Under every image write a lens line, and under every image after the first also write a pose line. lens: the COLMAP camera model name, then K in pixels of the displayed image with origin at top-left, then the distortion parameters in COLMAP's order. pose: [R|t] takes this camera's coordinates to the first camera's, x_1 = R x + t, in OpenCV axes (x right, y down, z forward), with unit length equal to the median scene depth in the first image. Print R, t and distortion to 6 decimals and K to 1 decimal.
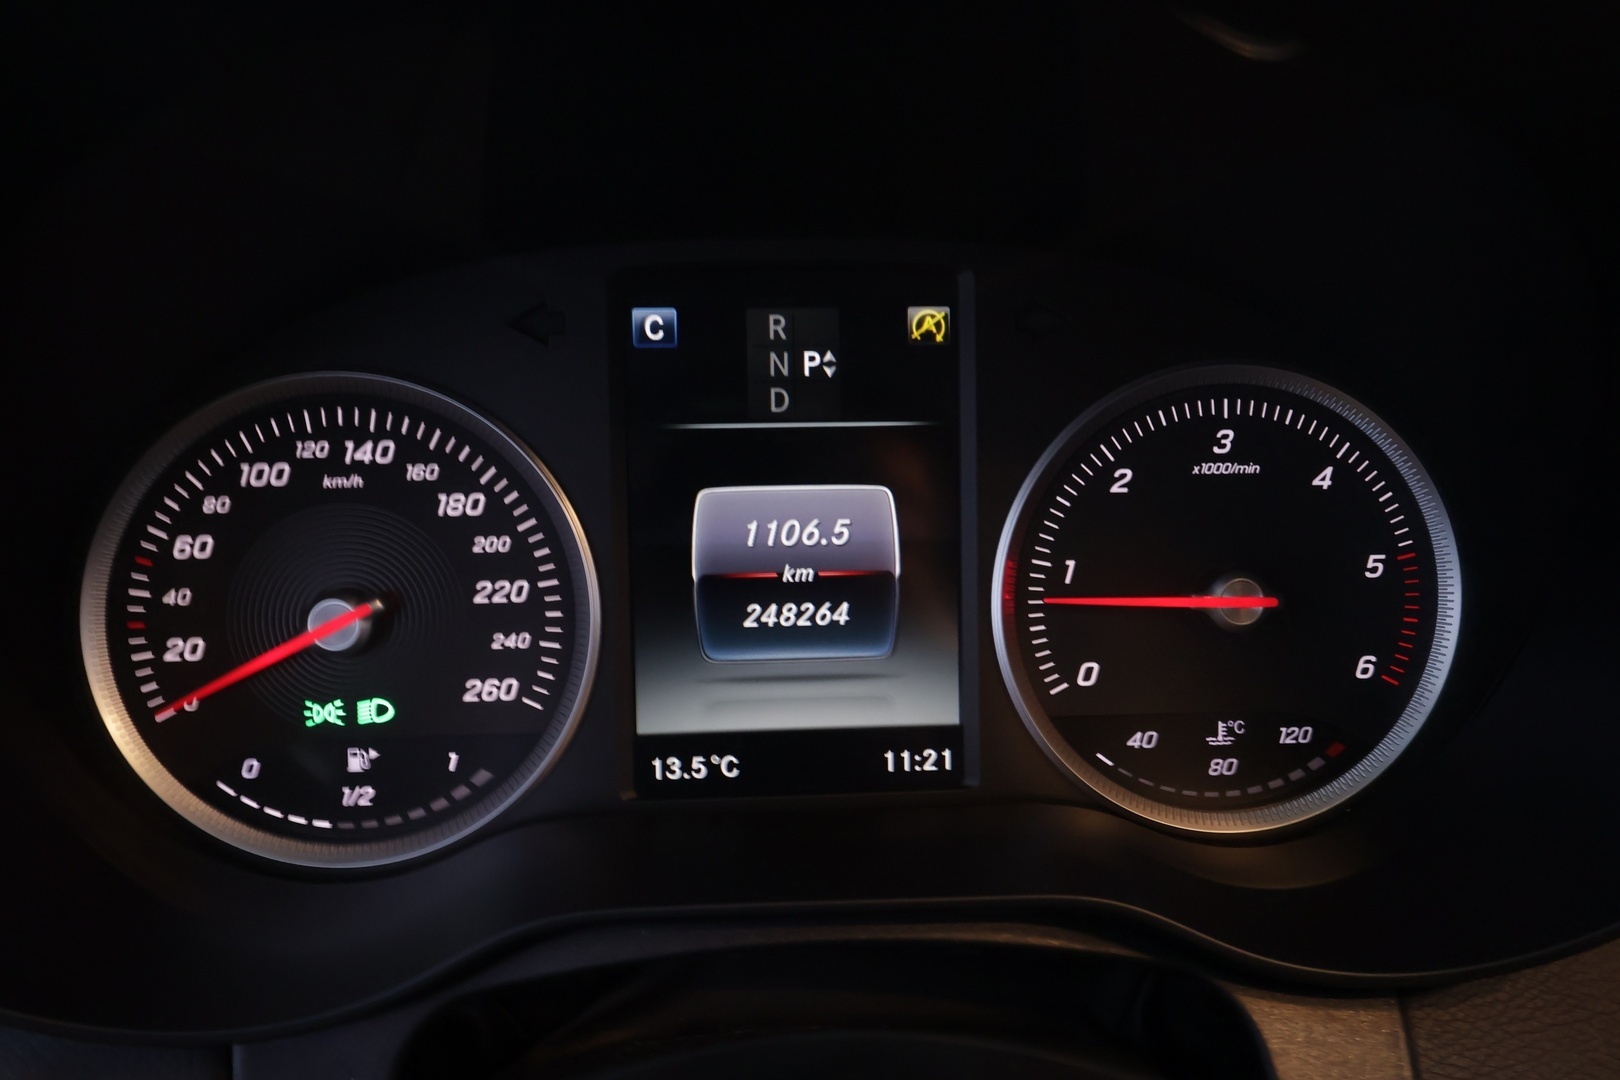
lens RADIAL K [[1217.6, 0, 815.3], [0, 1217.6, 541.1], [0, 0, 1]] dist [-0.002849, 0.001013]
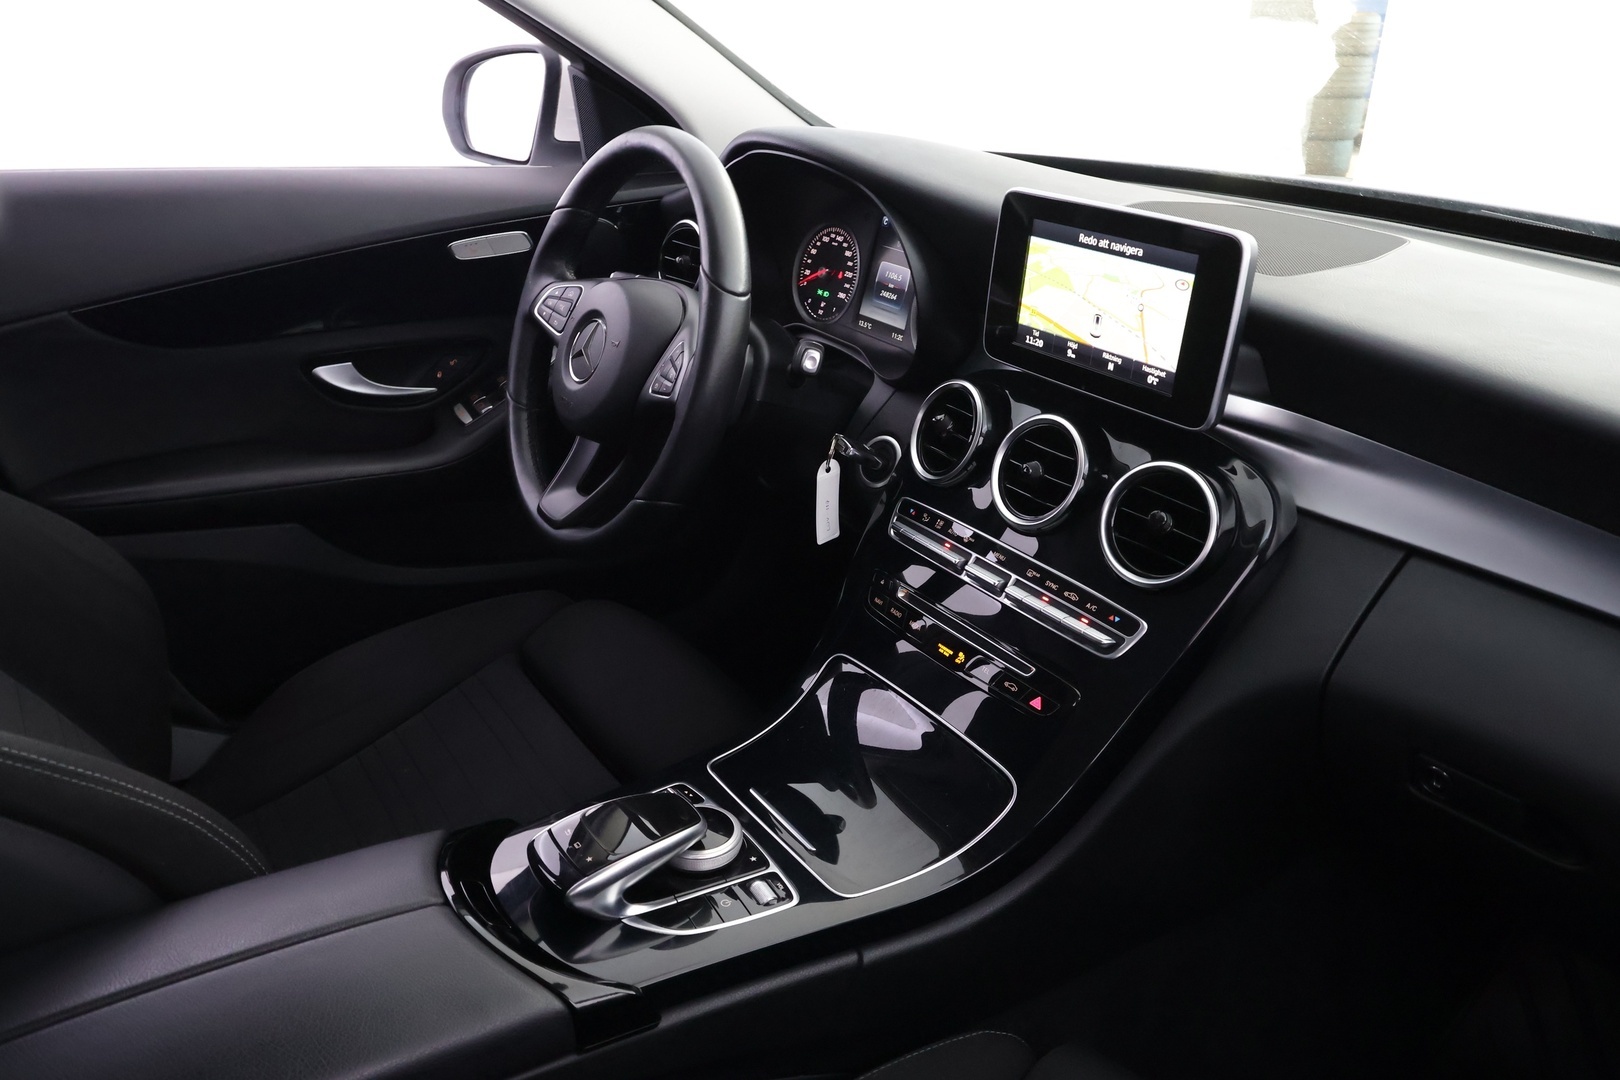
lens RADIAL K [[1217.6, 0, 805.9], [0, 1217.6, 541.3], [0, 0, 1]] dist [-0.002849, 0.001013]
pose [[0.498582, 0.370773, -0.783545, 3.494213], [-0.274573, 0.924914, 0.262953, -0.183403], [0.822208, 0.084036, 0.562950, -1.557012]]
